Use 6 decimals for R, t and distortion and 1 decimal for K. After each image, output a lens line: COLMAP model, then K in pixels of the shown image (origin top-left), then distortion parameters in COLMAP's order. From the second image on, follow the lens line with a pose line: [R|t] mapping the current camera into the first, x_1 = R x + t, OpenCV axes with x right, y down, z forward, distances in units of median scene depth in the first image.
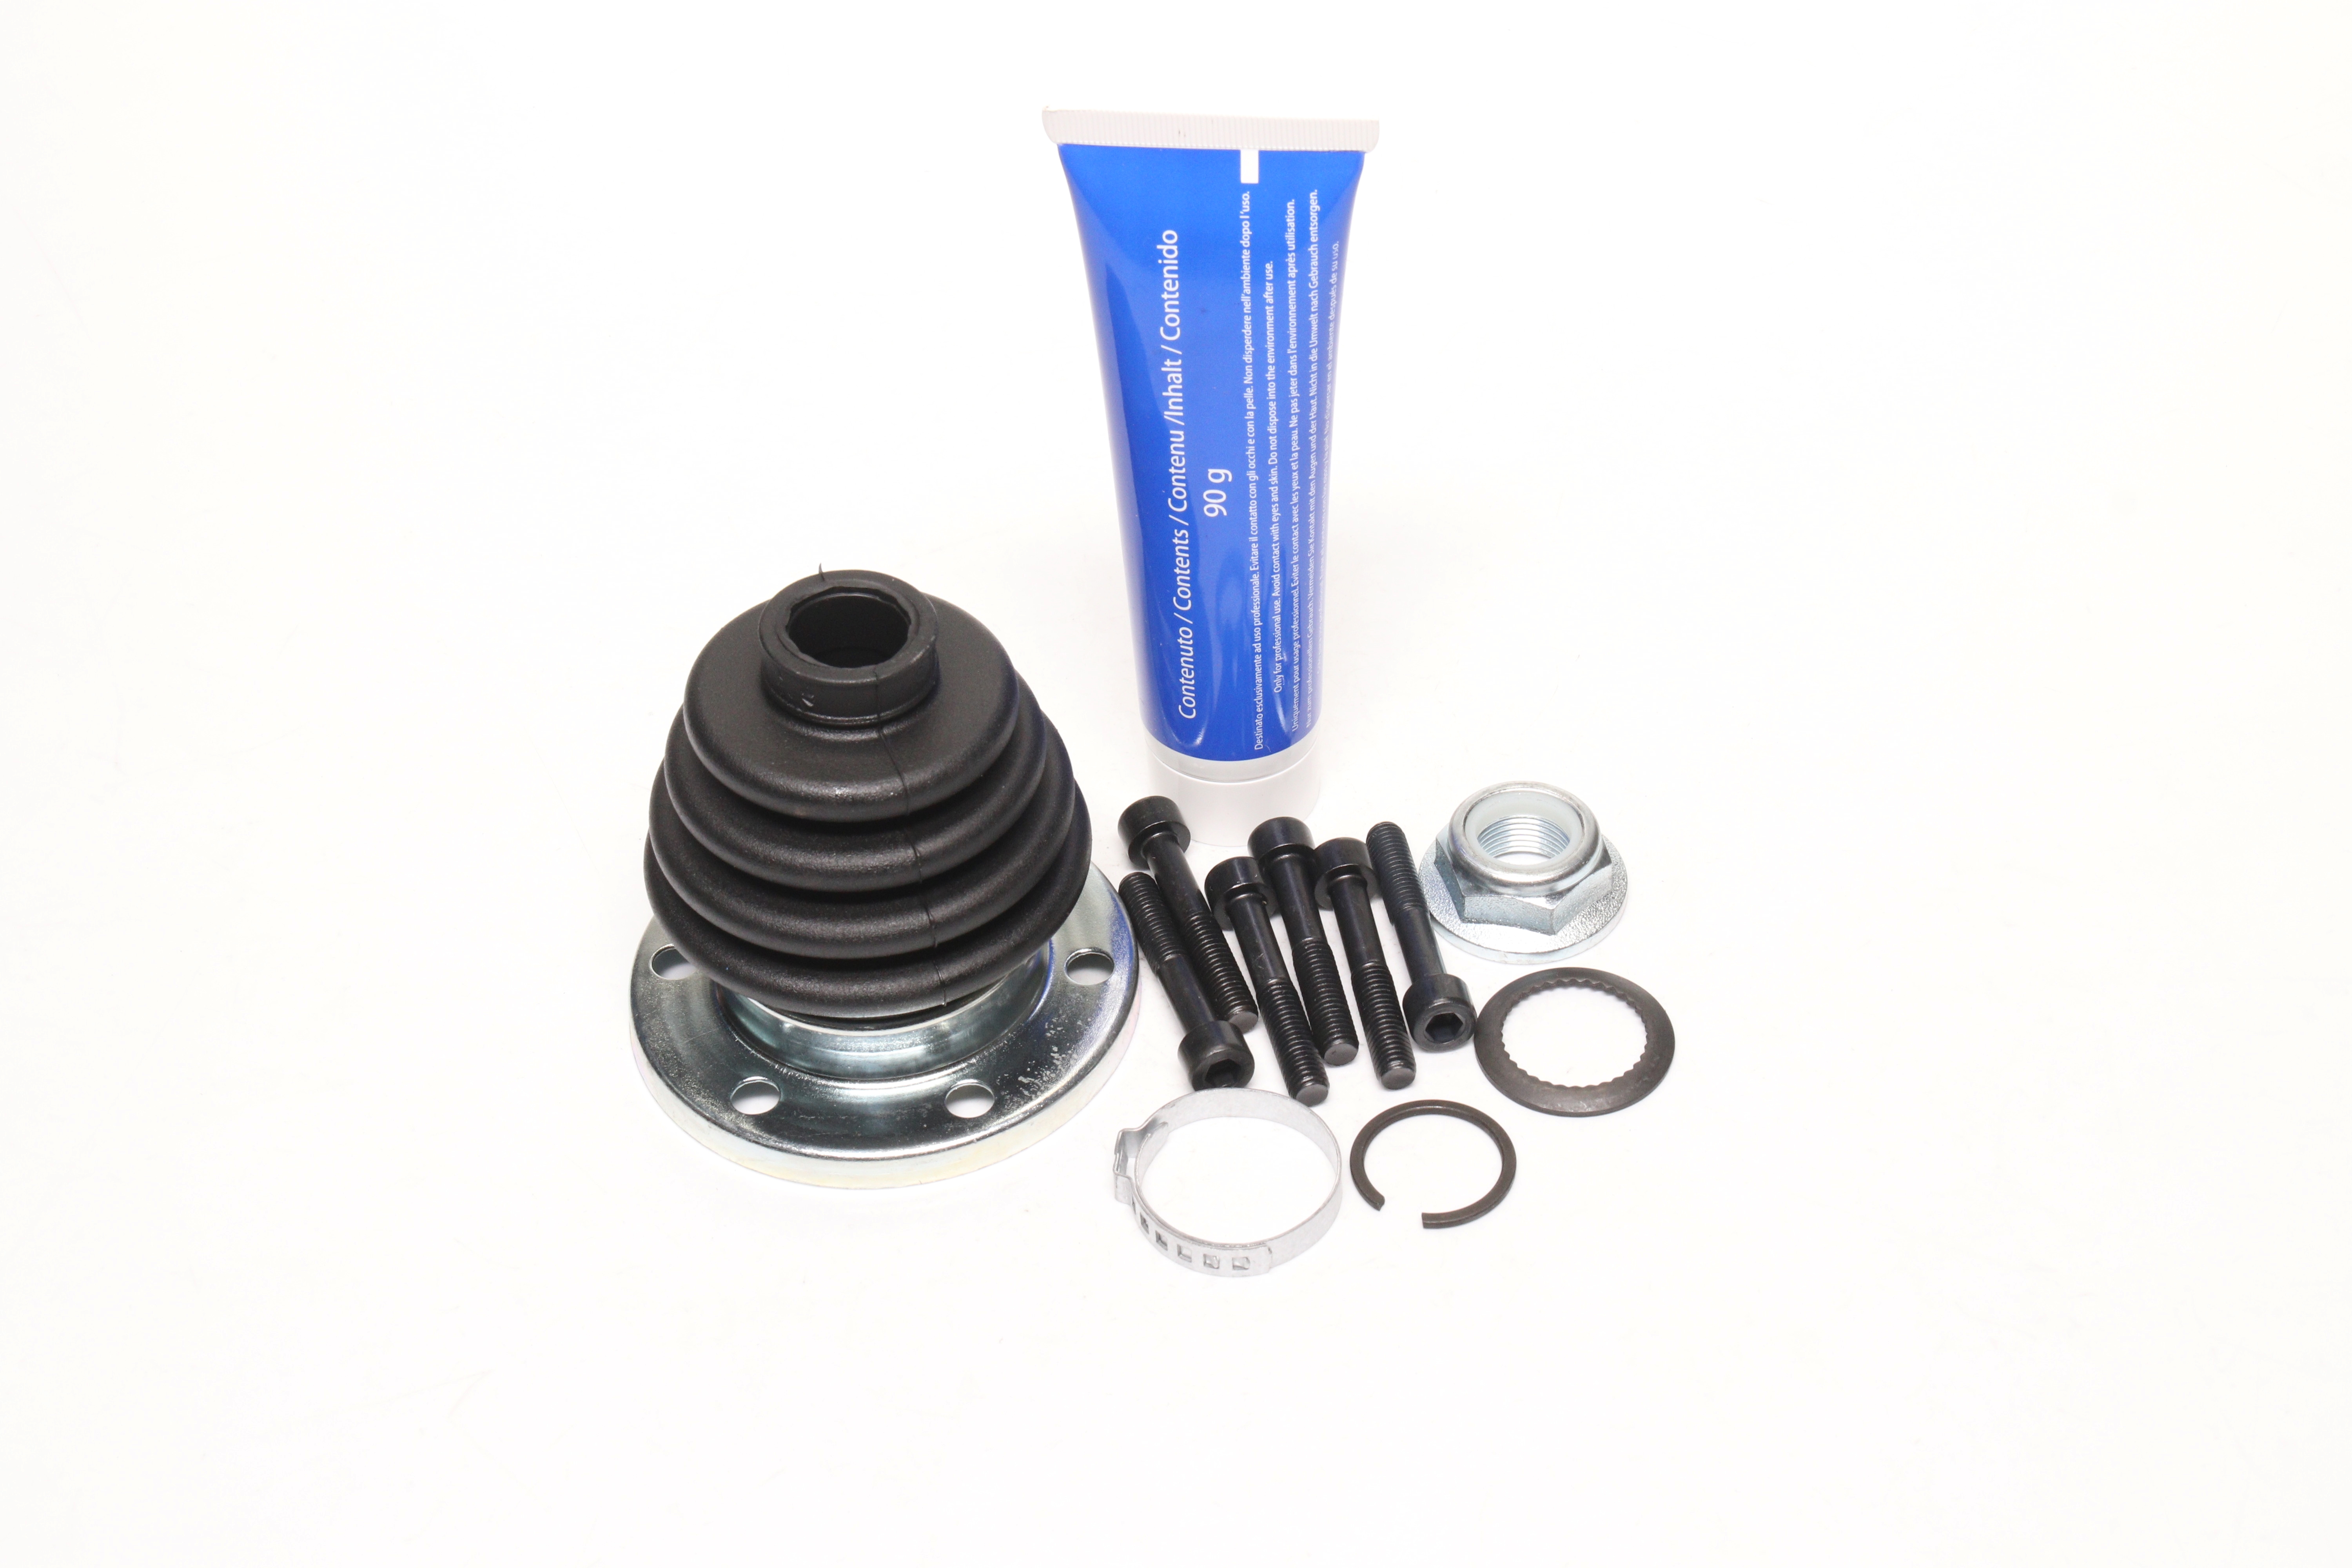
lens RADIAL K [[3597.1, 0, 1176.0], [0, 3597.1, 784.0], [0, 0, 1]] dist [0.307546, 0.000942]
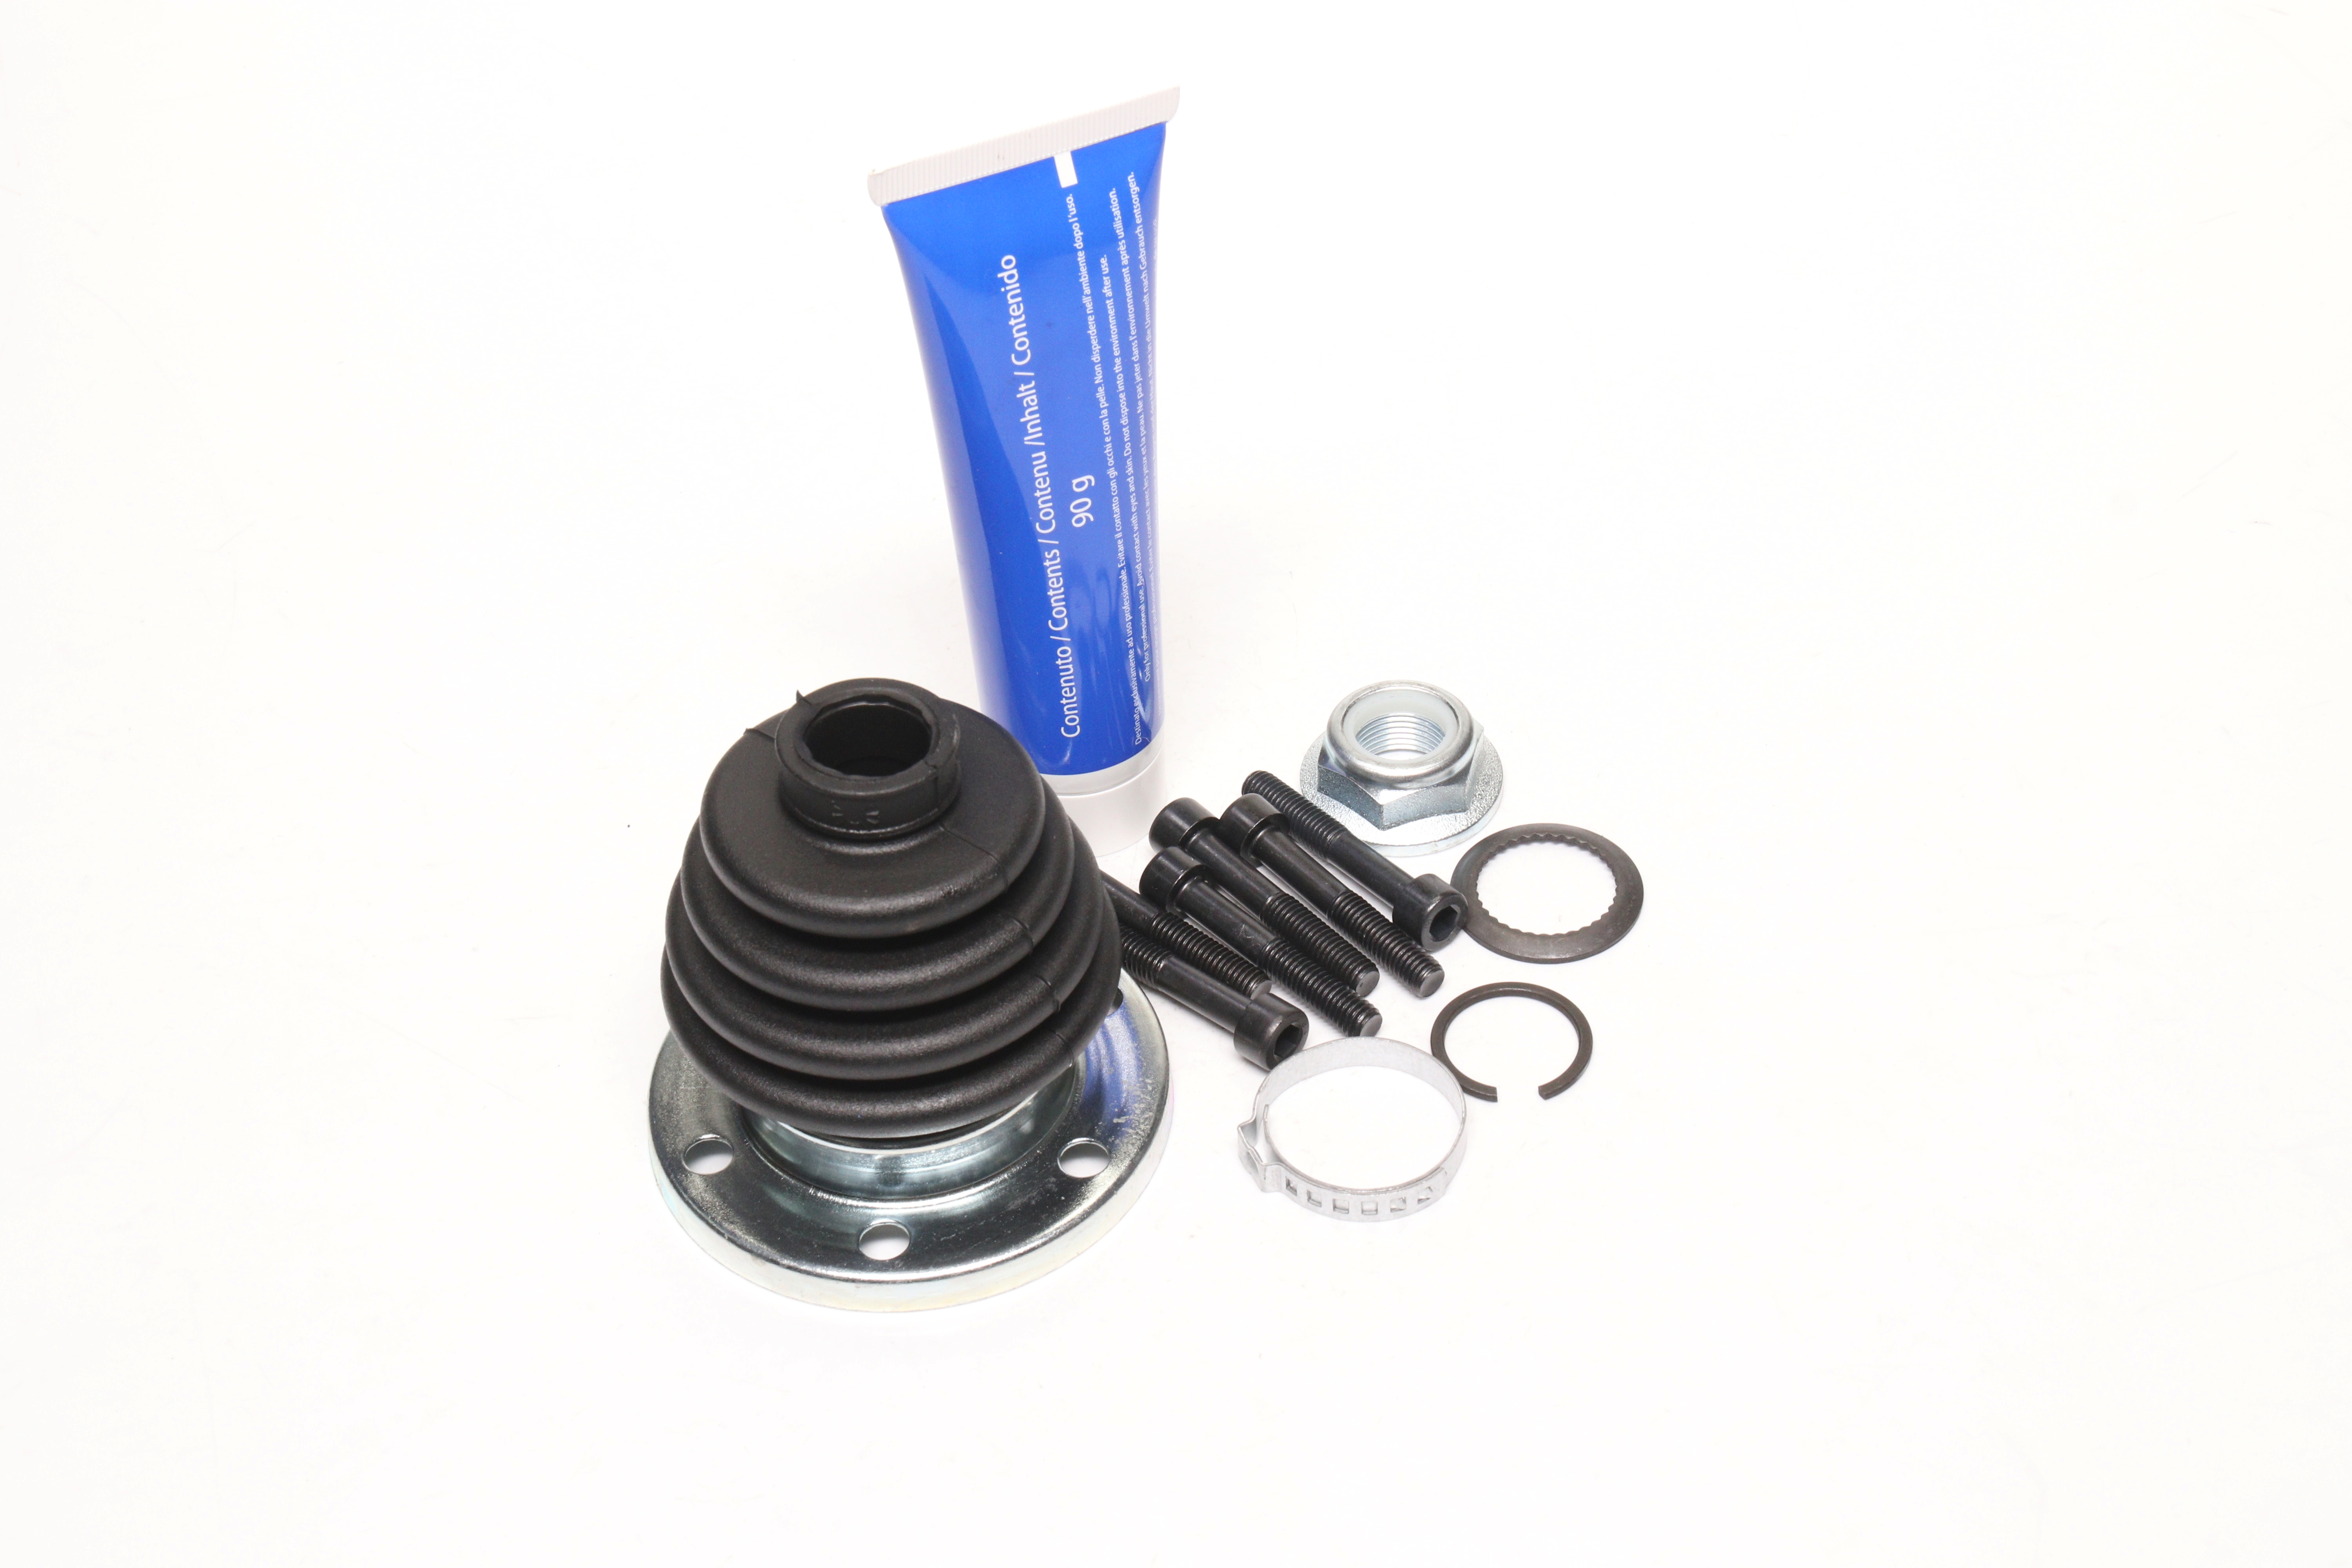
lens RADIAL K [[3597.1, 0, 1176.0], [0, 3597.1, 784.0], [0, 0, 1]] dist [0.307546, 0.000942]
pose [[0.861584, -0.351546, 0.366180, -0.365384], [0.354784, 0.932962, 0.060906, -0.060576], [-0.363044, 0.077439, 0.928549, 0.074139]]
